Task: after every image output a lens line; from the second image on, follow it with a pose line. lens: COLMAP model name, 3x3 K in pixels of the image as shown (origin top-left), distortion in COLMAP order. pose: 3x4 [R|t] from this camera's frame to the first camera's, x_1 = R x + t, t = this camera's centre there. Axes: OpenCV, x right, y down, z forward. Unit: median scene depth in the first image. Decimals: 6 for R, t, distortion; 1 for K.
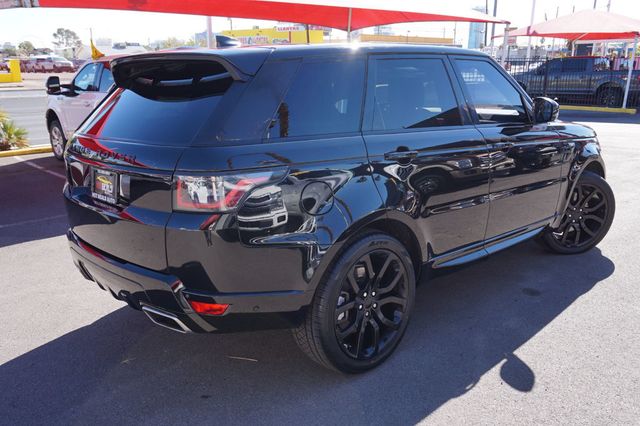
lens RADIAL K [[538.4, 0, 320.0], [0, 538.4, 213.0], [0, 0, 1]] dist [0.002002, 0.001494]
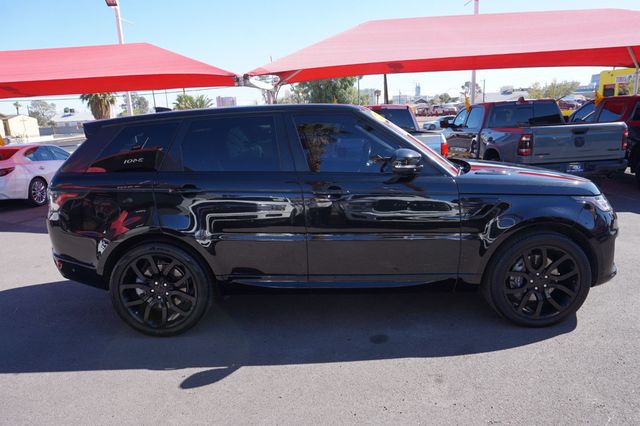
lens RADIAL K [[441.8, 0, 320.0], [0, 441.8, 213.0], [0, 0, 1]] dist [-0.043527, 0.000855]
pose [[0.709900, 0.115973, -0.694688, 0.691197], [-0.137762, 0.990162, 0.024522, -0.071621], [0.690698, 0.078294, 0.718893, 0.261393]]
